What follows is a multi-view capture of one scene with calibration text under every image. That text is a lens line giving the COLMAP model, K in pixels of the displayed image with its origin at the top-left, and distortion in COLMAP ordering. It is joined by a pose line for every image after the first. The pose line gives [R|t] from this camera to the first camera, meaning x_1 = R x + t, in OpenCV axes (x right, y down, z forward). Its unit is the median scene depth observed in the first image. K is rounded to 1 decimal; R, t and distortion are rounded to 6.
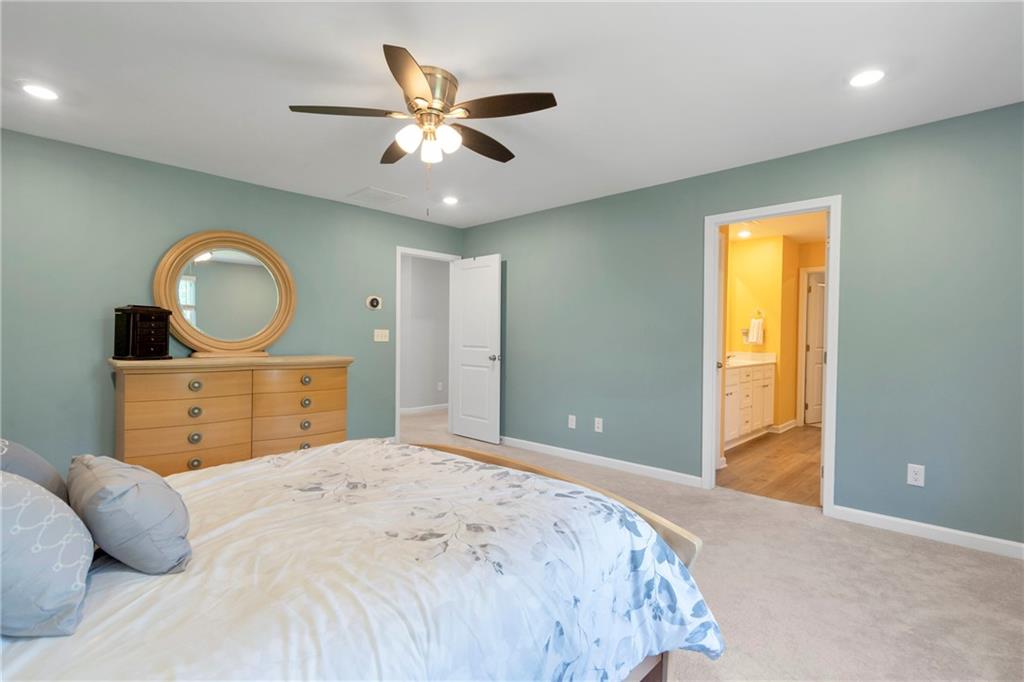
lens RADIAL K [[497.6, 0, 505.9], [0, 497.6, 339.0], [0, 0, 1]] dist [-0.006385, -0.000854]
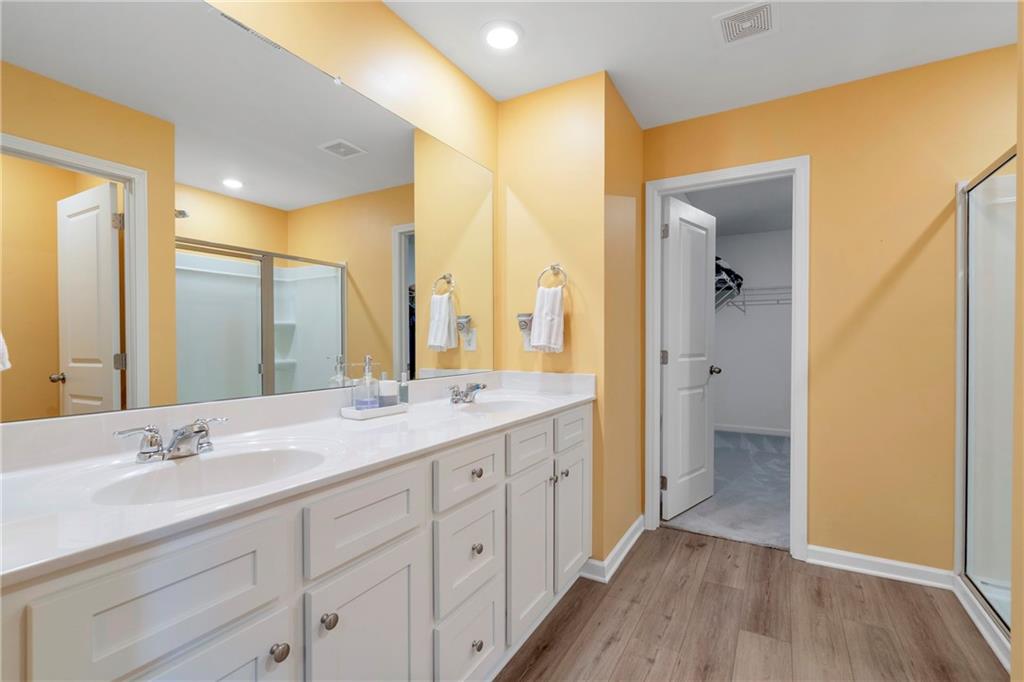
lens RADIAL K [[464.6, 0, 512.7], [0, 464.6, 340.5], [0, 0, 1]] dist [-0.011984, -0.000502]
pose [[0.966955, -0.010051, 0.254750, 0.384960], [0.012170, 0.999903, -0.006742, 0.004222], [-0.254658, 0.009619, 0.966983, 0.658232]]
